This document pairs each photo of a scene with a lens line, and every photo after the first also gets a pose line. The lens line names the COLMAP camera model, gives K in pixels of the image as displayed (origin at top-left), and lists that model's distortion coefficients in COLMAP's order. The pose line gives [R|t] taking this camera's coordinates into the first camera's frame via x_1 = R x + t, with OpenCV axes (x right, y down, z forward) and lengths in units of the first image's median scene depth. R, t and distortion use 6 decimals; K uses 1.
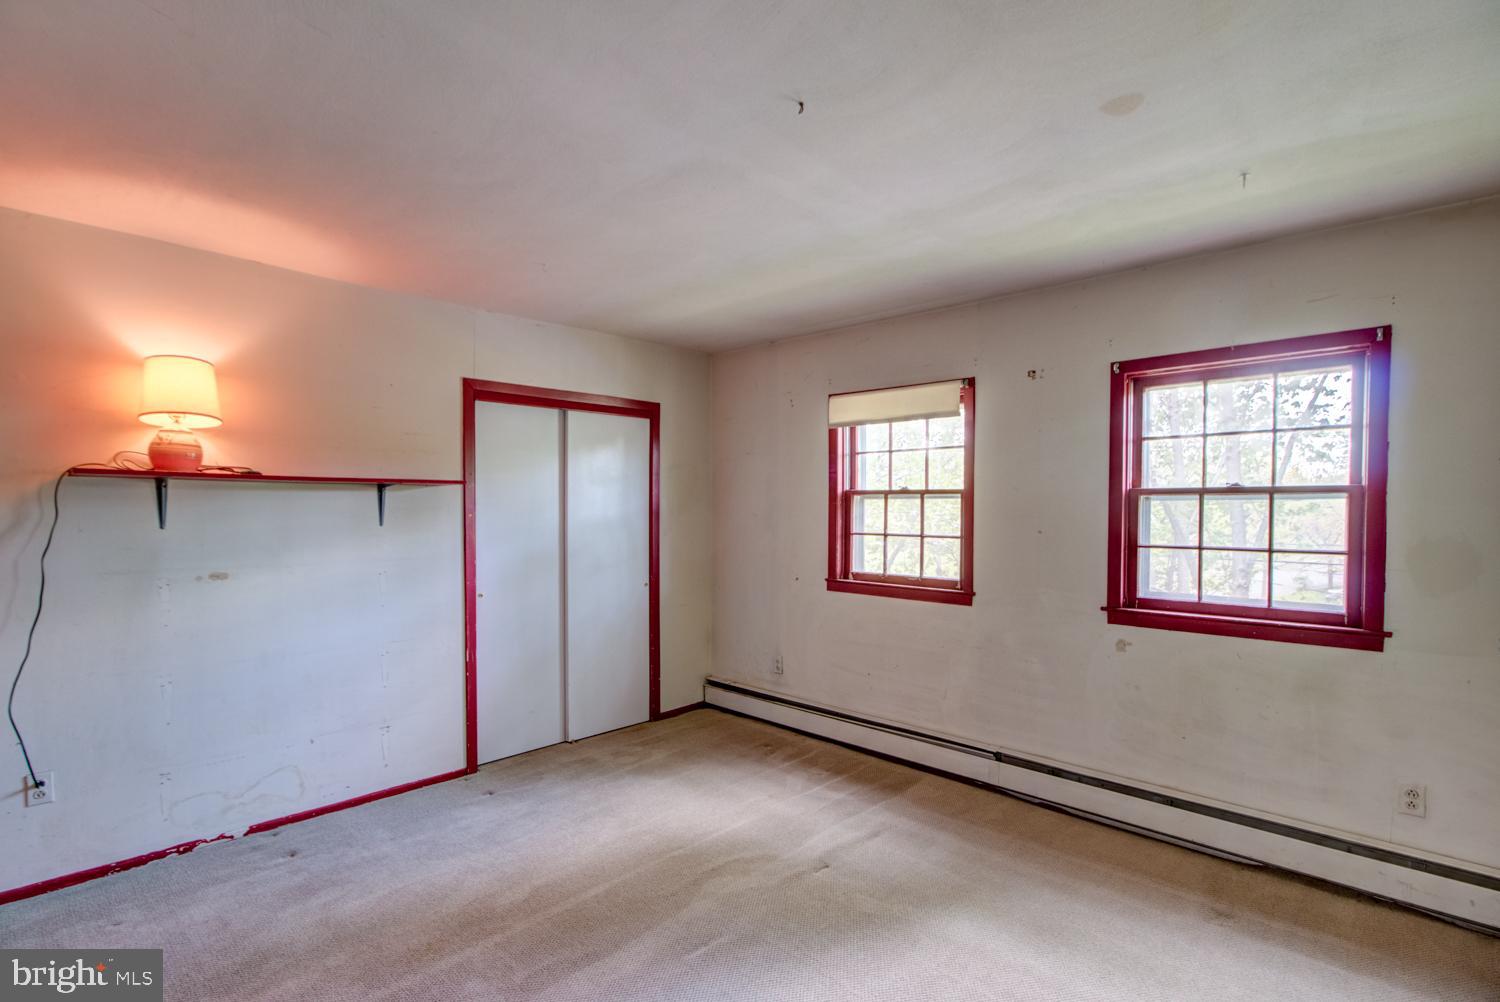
lens RADIAL K [[694.5, 0, 746.5], [0, 694.5, 532.5], [0, 0, 1]] dist [-0.002949, 0.008733]
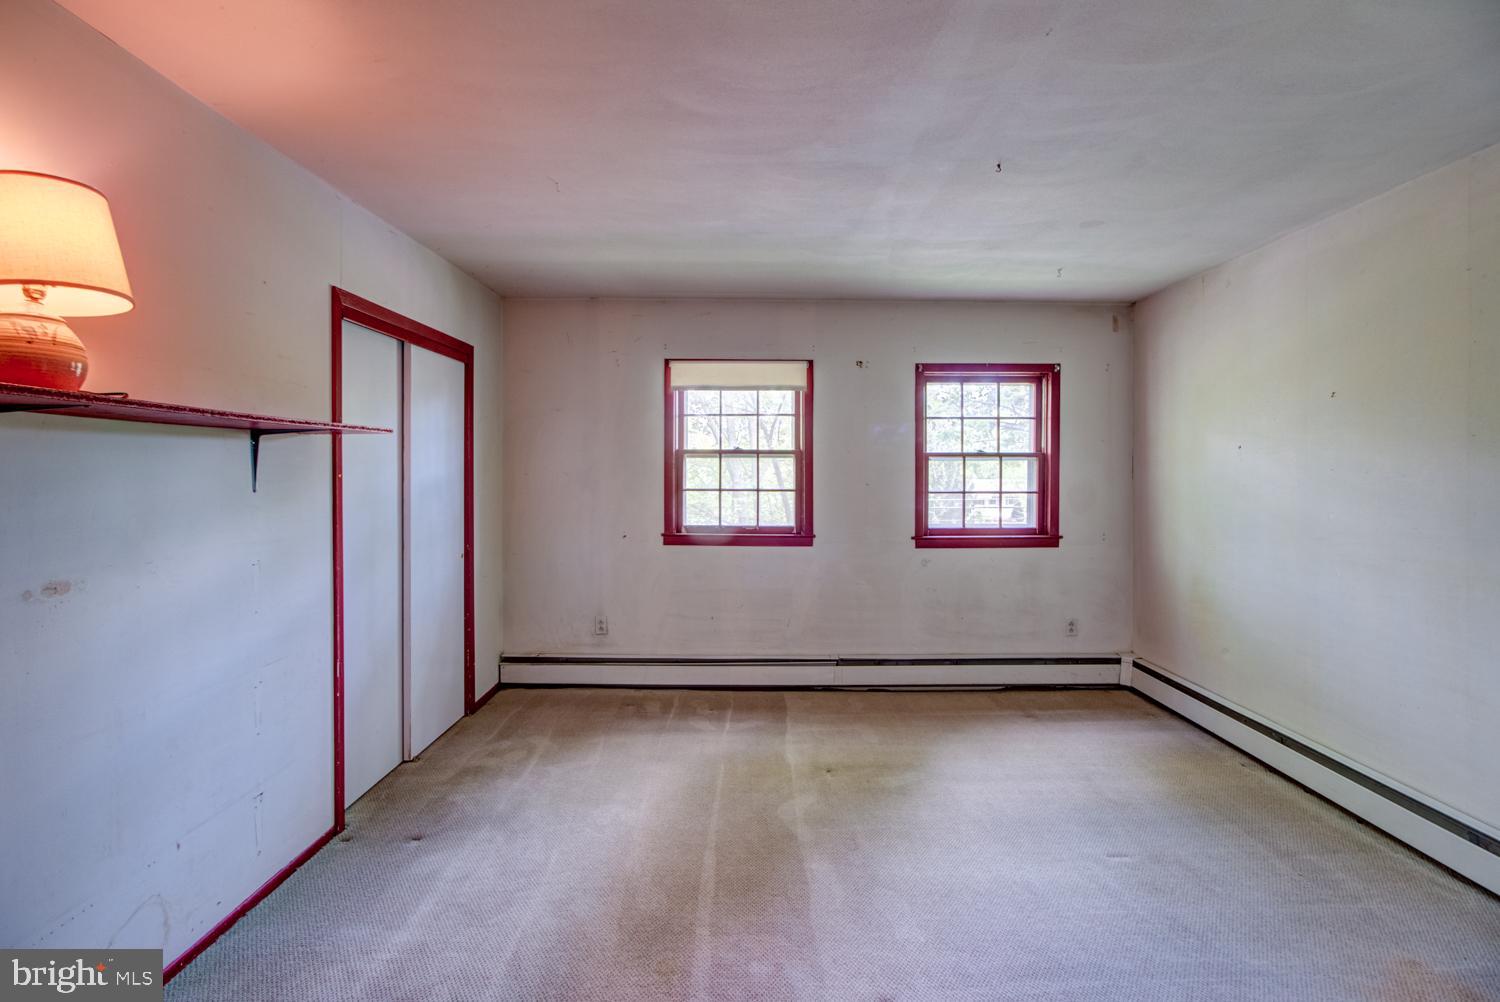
lens RADIAL K [[687.6, 0, 749.4], [0, 687.6, 484.3], [0, 0, 1]] dist [-0.022892, 0.017338]
pose [[0.728485, -0.017220, 0.684846, -0.581868], [0.024122, 0.999709, -0.000522, -0.004847], [-0.684637, 0.016900, 0.728688, 0.183640]]
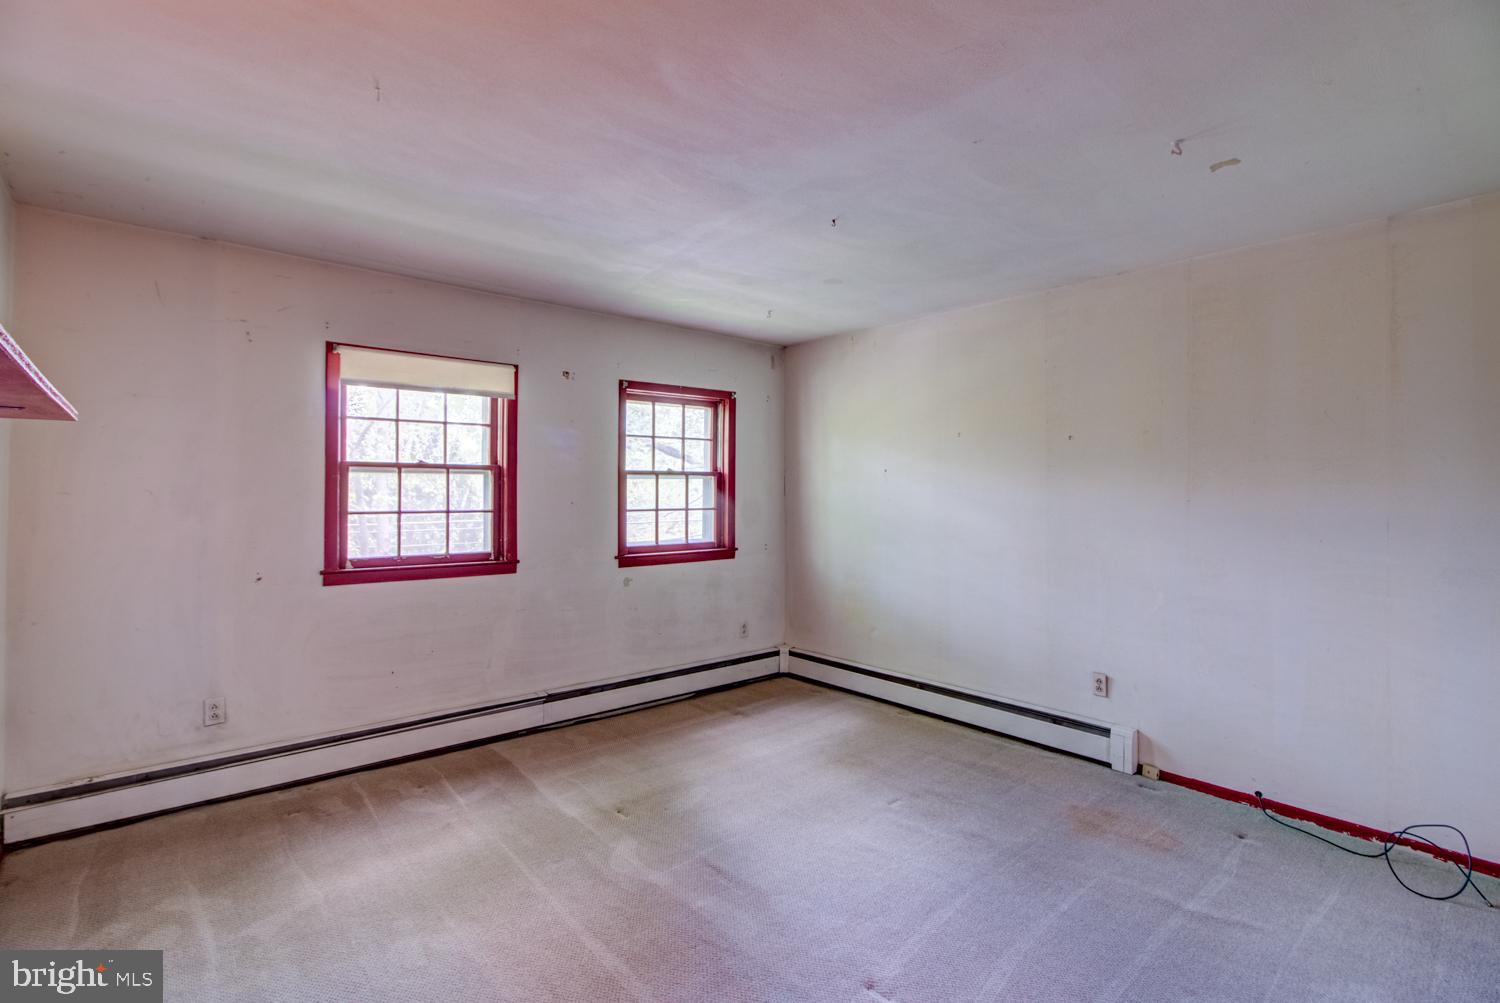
lens RADIAL K [[708.6, 0, 748.8], [0, 708.6, 489.6], [0, 0, 1]] dist [-0.038895, 0.030113]
pose [[0.108807, -0.004735, 0.994052, -0.727734], [0.030467, 0.999535, 0.001426, -0.015128], [-0.993596, 0.030131, 0.108901, 0.505381]]
